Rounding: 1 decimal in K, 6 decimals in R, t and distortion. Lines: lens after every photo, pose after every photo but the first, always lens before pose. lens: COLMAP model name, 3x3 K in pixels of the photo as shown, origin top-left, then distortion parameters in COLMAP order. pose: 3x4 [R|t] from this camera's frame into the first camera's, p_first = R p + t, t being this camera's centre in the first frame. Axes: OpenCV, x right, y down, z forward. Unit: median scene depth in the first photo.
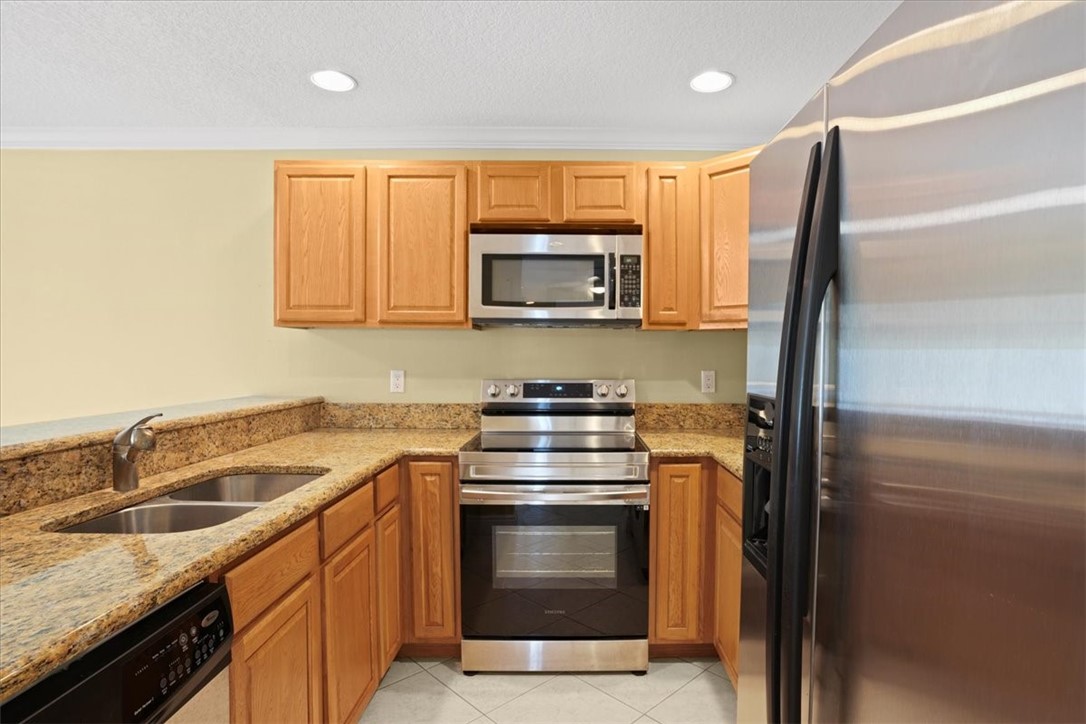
lens RADIAL K [[566.6, 0, 543.0], [0, 566.6, 362.0], [0, 0, 1]] dist [-0.001141, 0.001501]
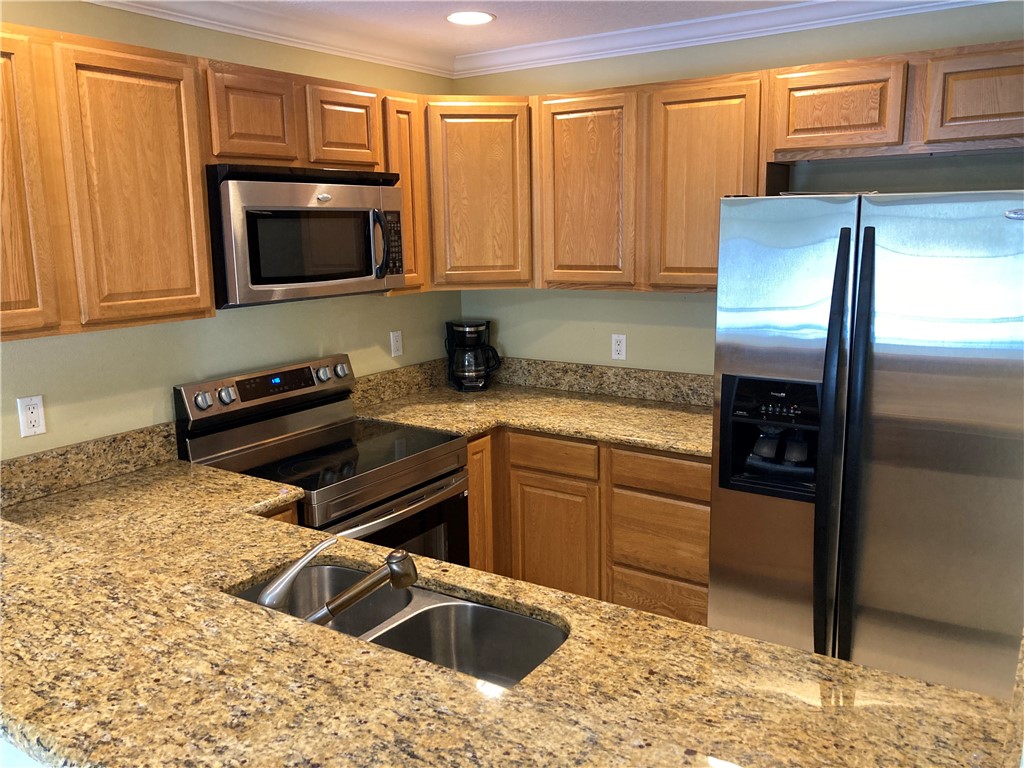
lens RADIAL K [[837.5, 0, 512.0], [0, 837.5, 384.0], [0, 0, 1]] dist [-0.011587, -0.005823]
pose [[0.537564, -0.174410, 0.824988, -0.783001], [0.032503, 0.981934, 0.186410, -0.157952], [-0.842596, -0.073393, 0.533522, 0.169825]]
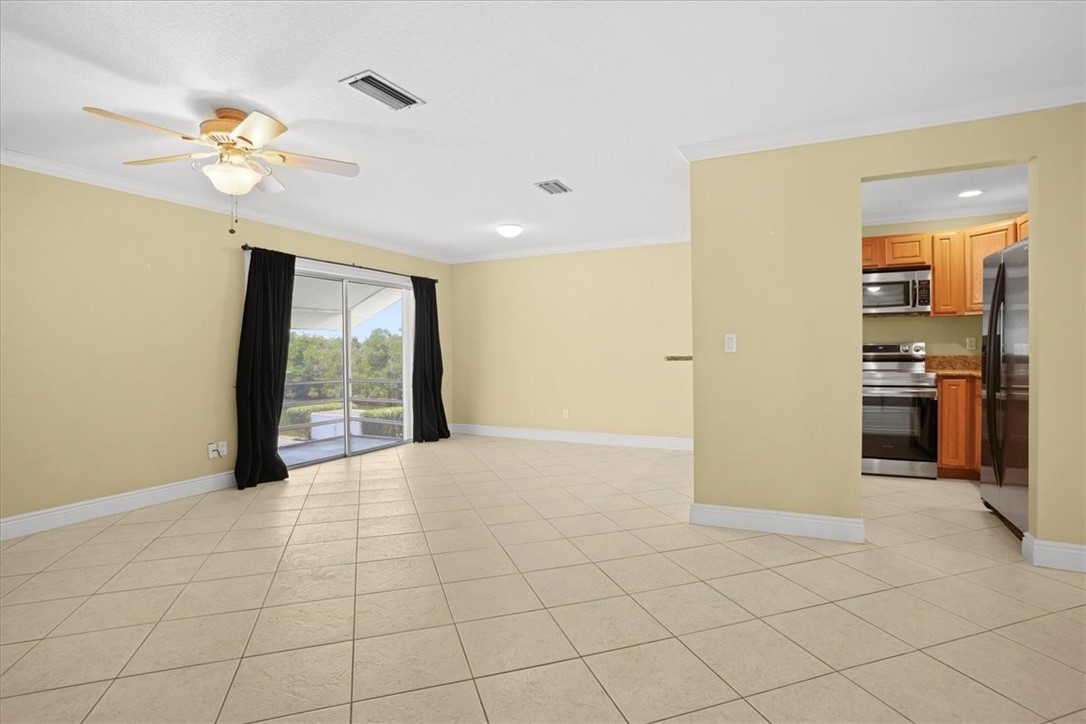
lens RADIAL K [[566.6, 0, 543.0], [0, 566.6, 362.0], [0, 0, 1]] dist [-0.001141, 0.001501]
pose [[0.929832, -0.007994, -0.367898, -0.367990], [0.005201, 0.999950, -0.008582, 0.115683], [0.367948, 0.006066, 0.929827, -1.384117]]
